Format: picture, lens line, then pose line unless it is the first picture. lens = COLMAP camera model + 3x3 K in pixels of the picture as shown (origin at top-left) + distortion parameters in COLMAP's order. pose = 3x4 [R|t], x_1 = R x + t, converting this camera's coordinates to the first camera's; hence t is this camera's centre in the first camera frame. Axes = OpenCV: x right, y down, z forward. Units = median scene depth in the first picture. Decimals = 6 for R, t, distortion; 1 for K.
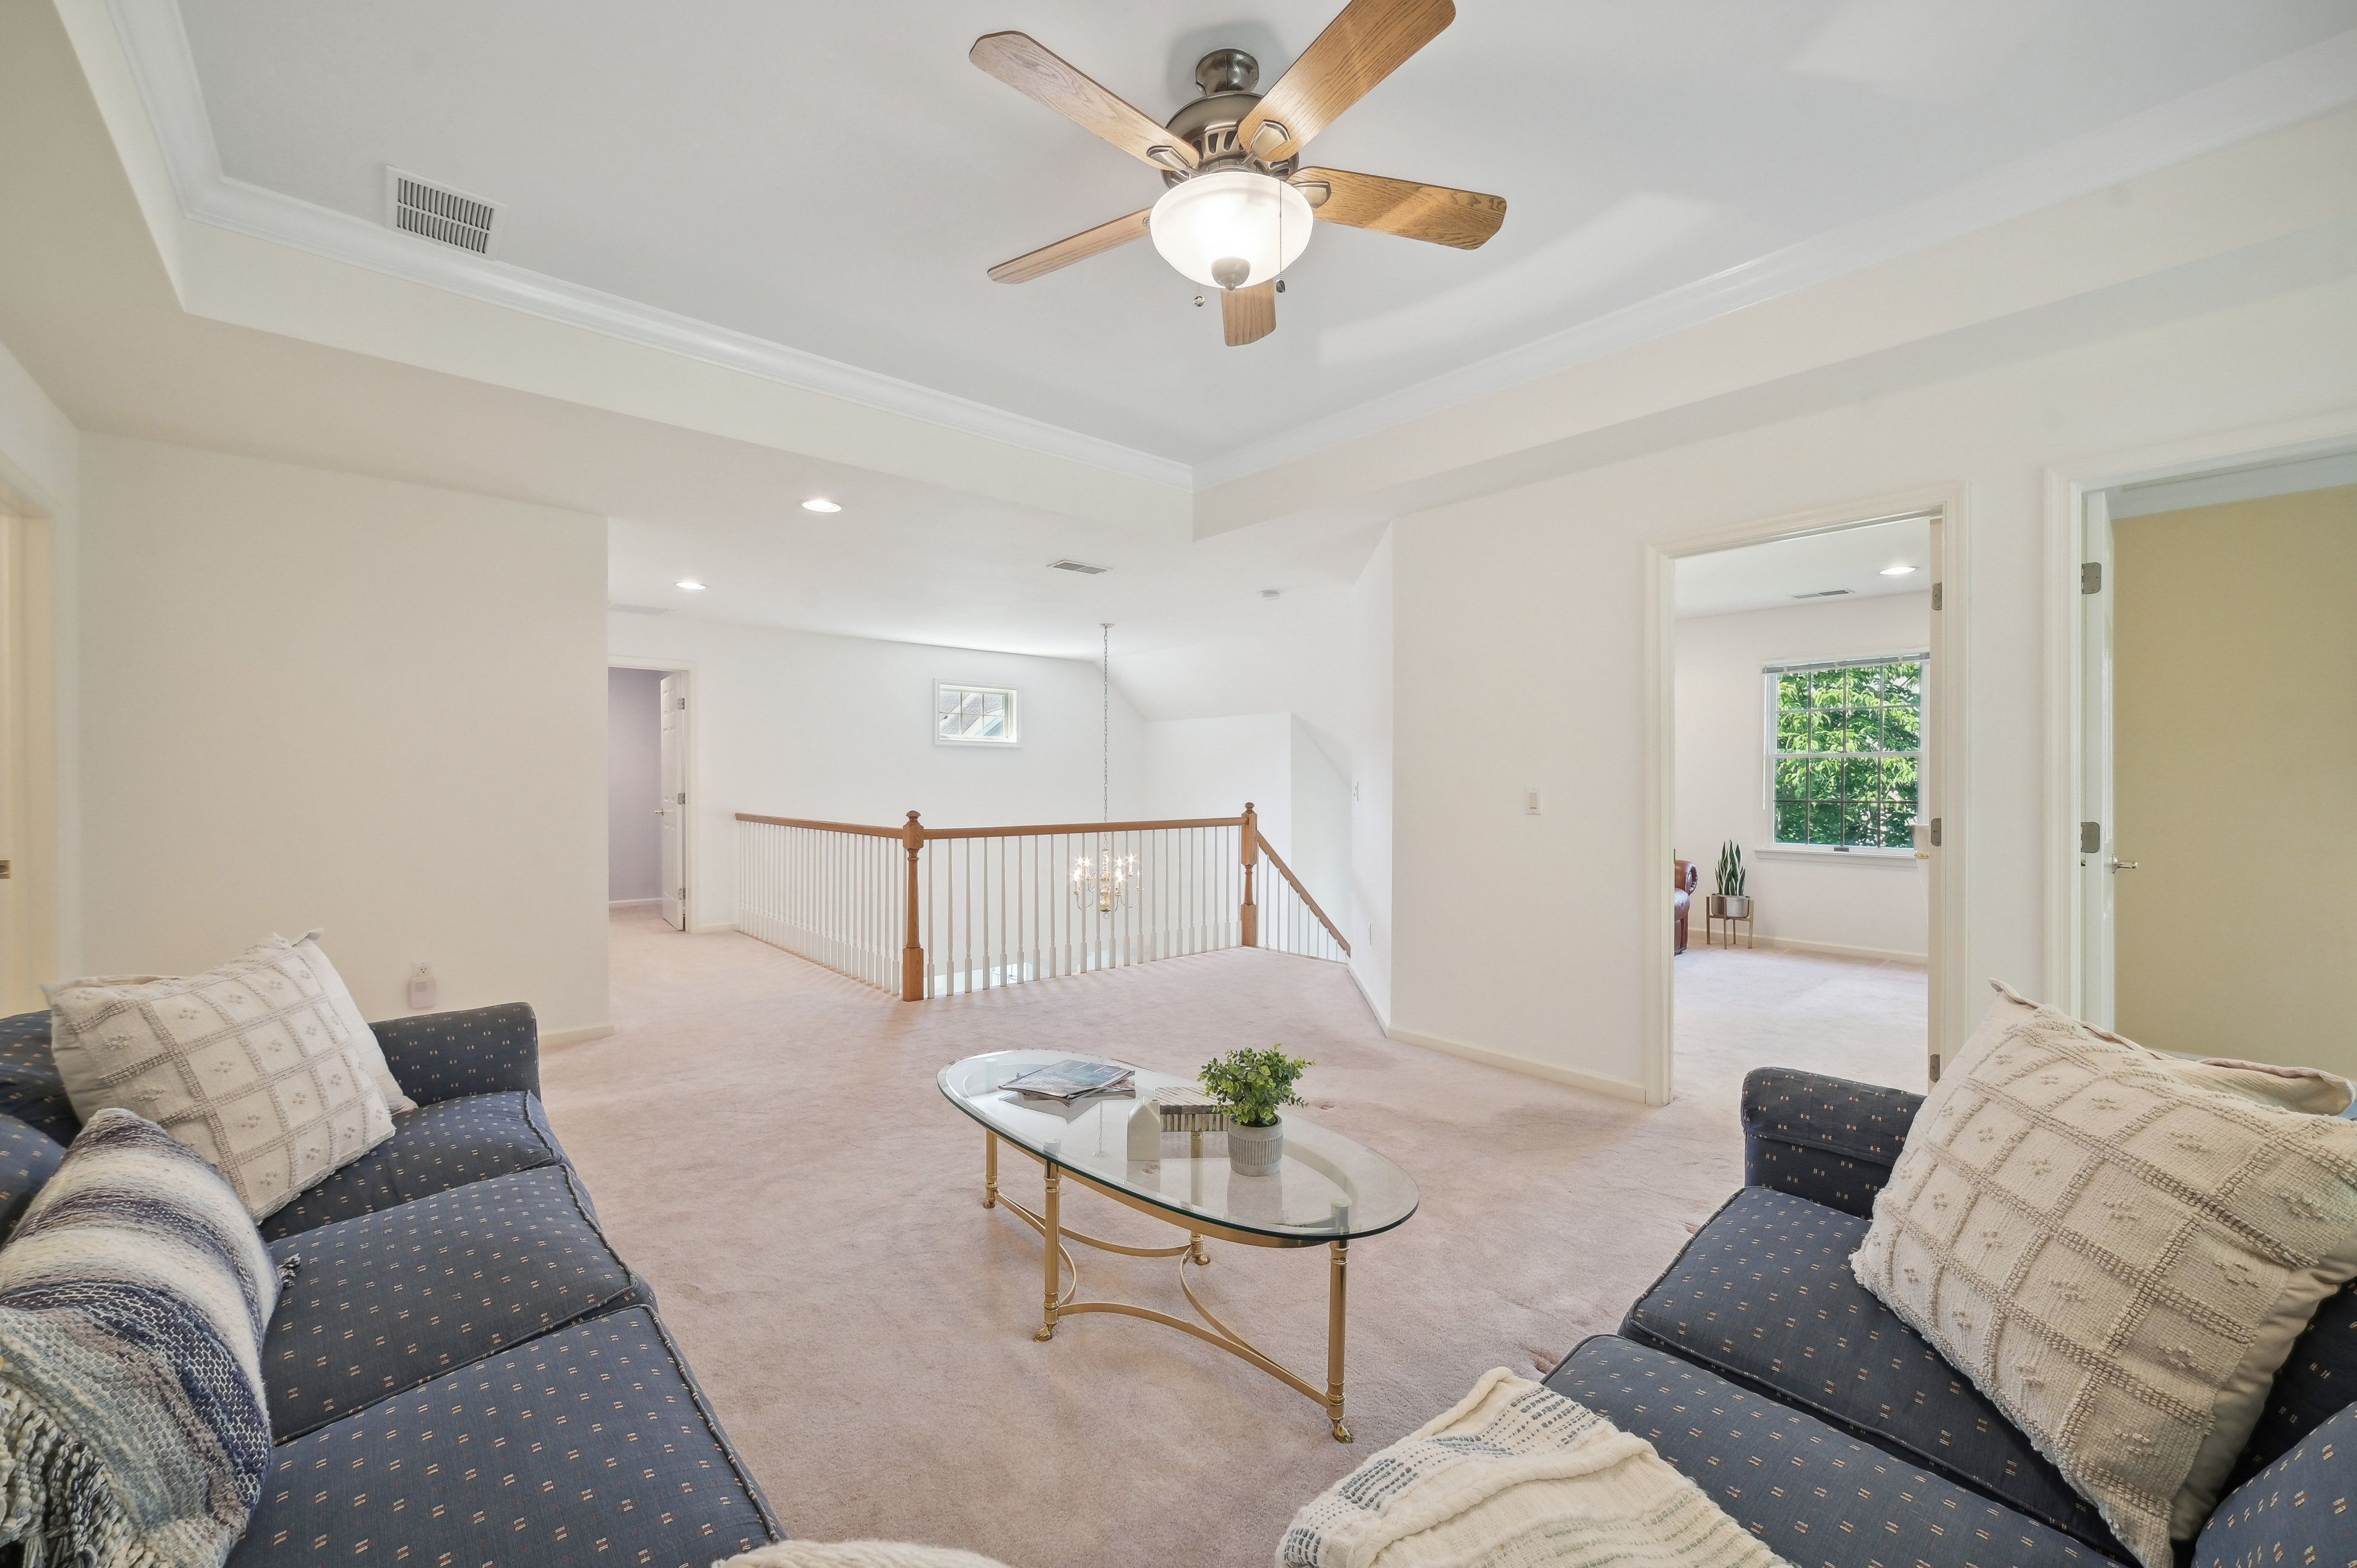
lens RADIAL K [[907.9, 0, 1177.8], [0, 907.9, 791.0], [0, 0, 1]] dist [0.000062, 0.000000]
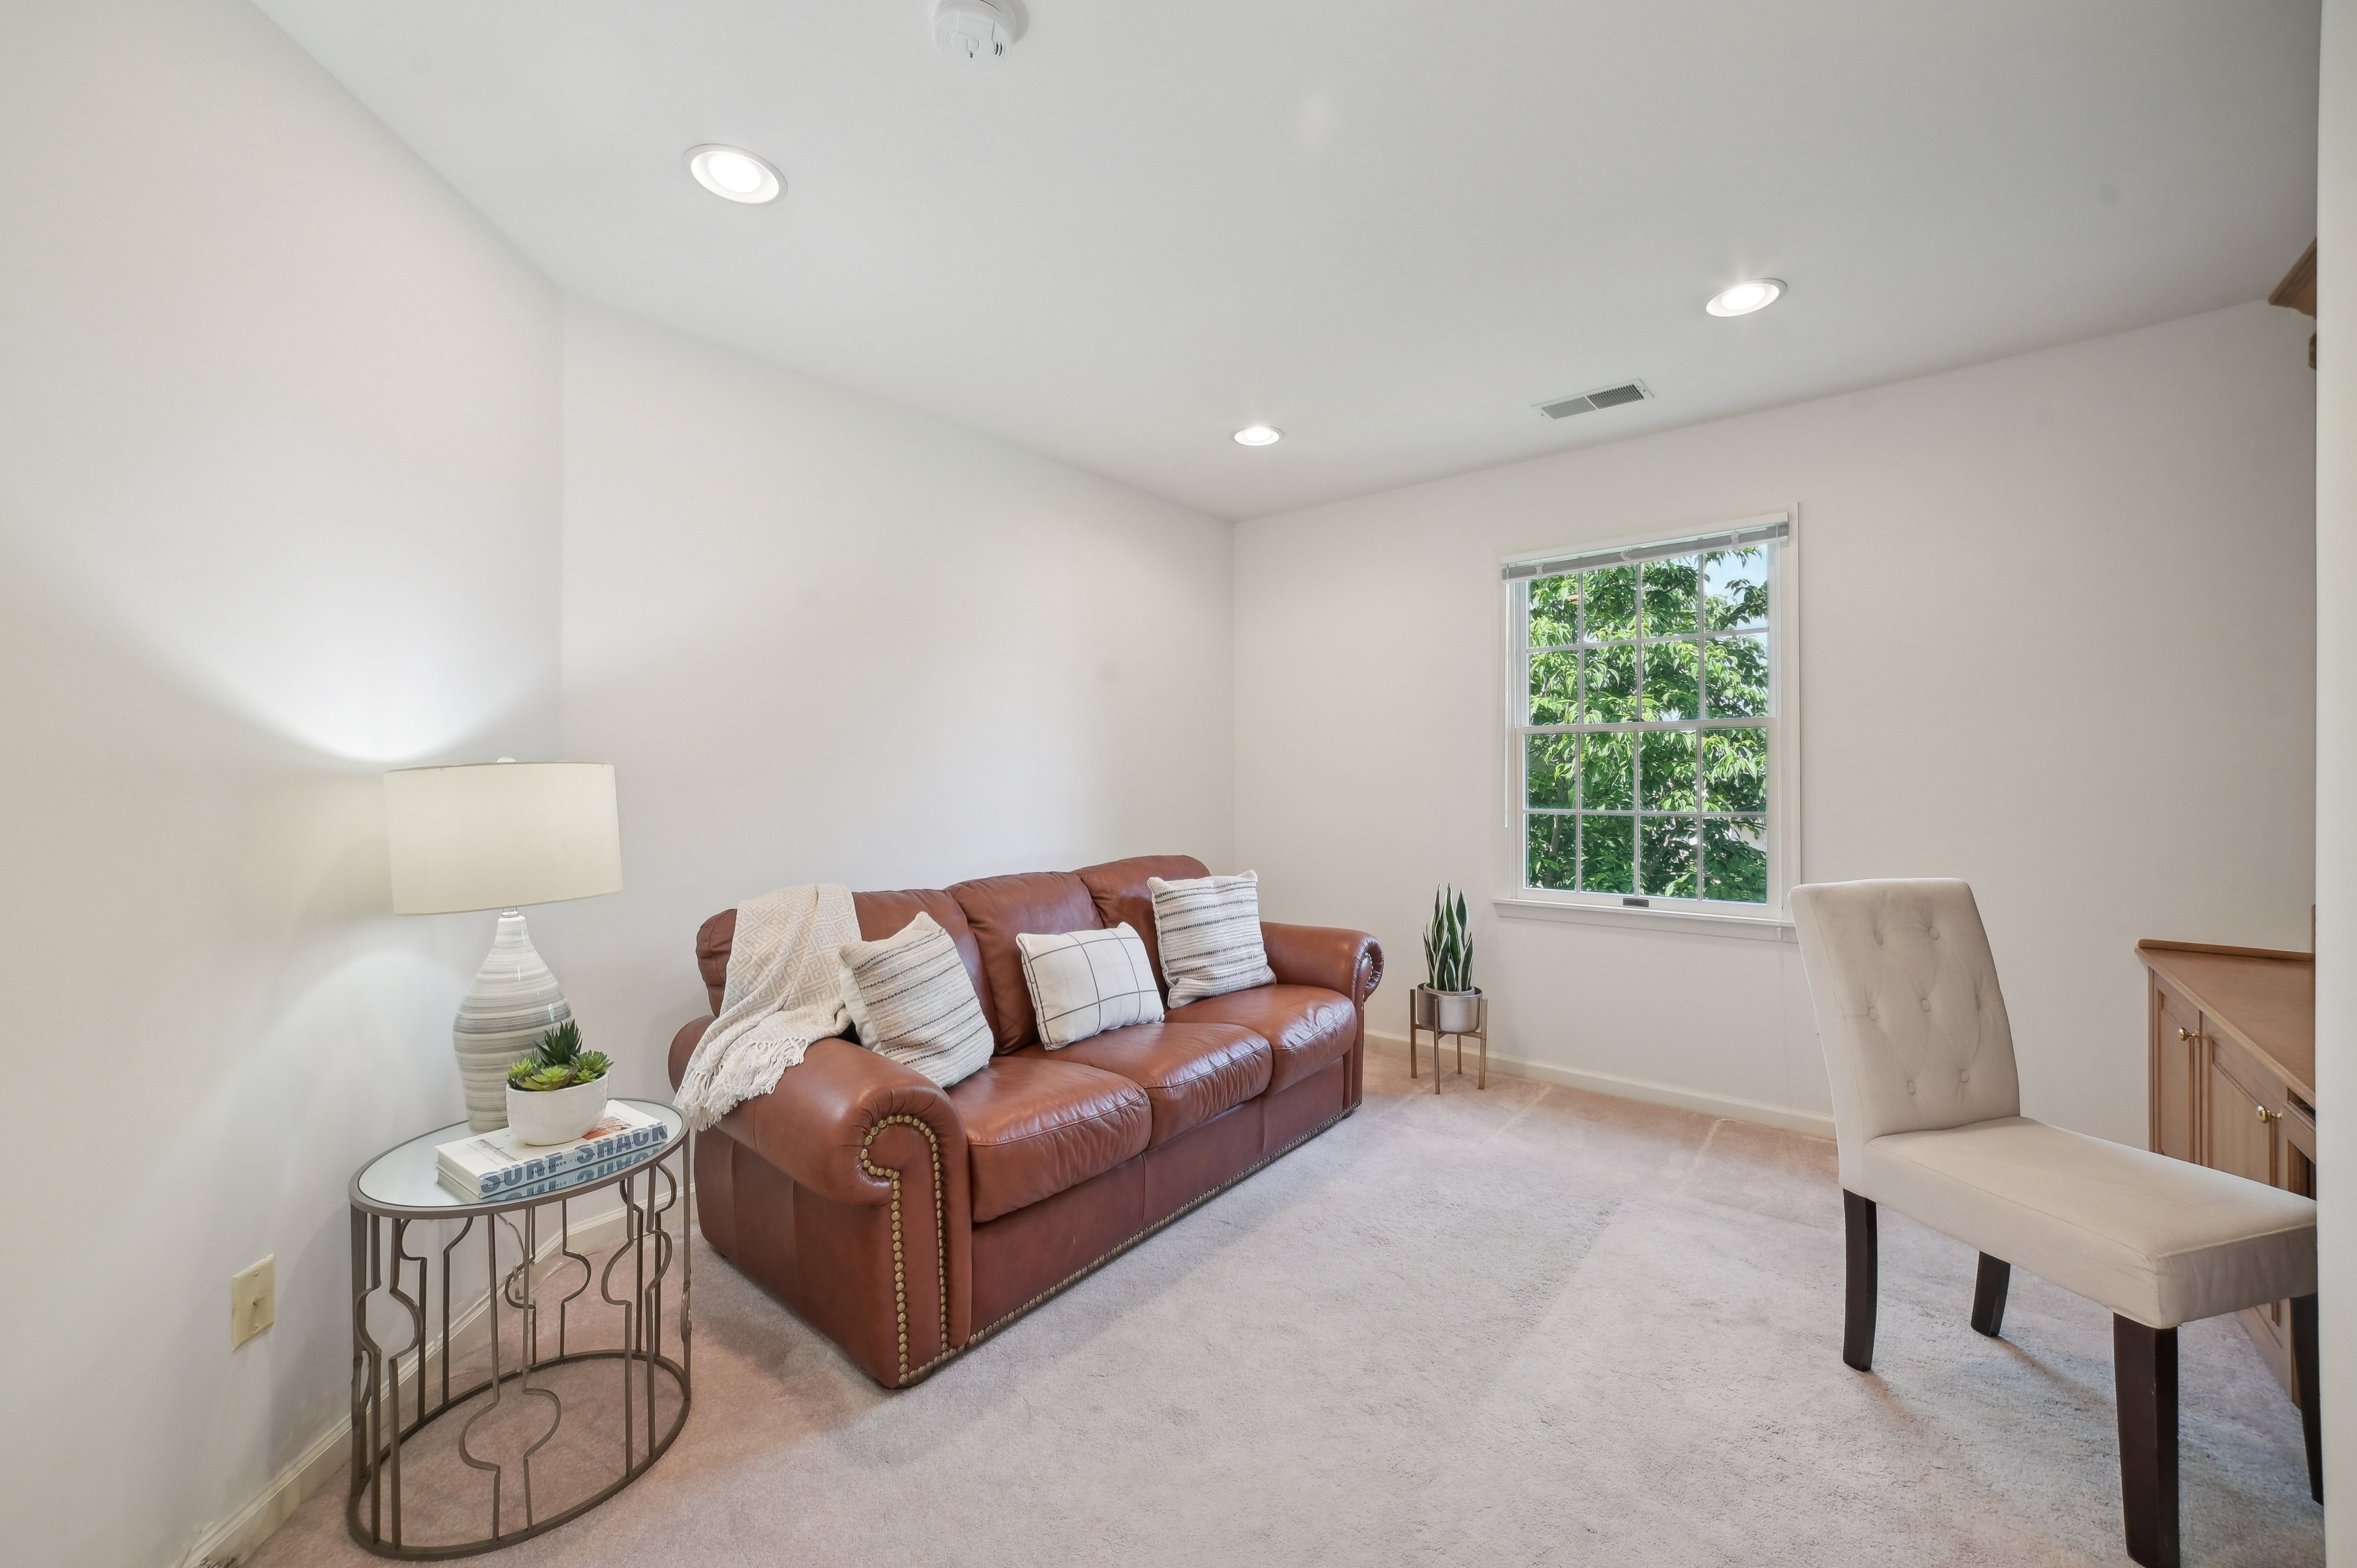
lens RADIAL K [[907.9, 0, 1177.5], [0, 907.9, 775.0], [0, 0, 1]] dist [0.000062, 0.000000]
pose [[0.987335, -0.004617, 0.158584, 0.360652], [0.006415, 0.999921, -0.010831, -0.006631], [-0.158522, 0.011711, 0.987286, 0.488169]]
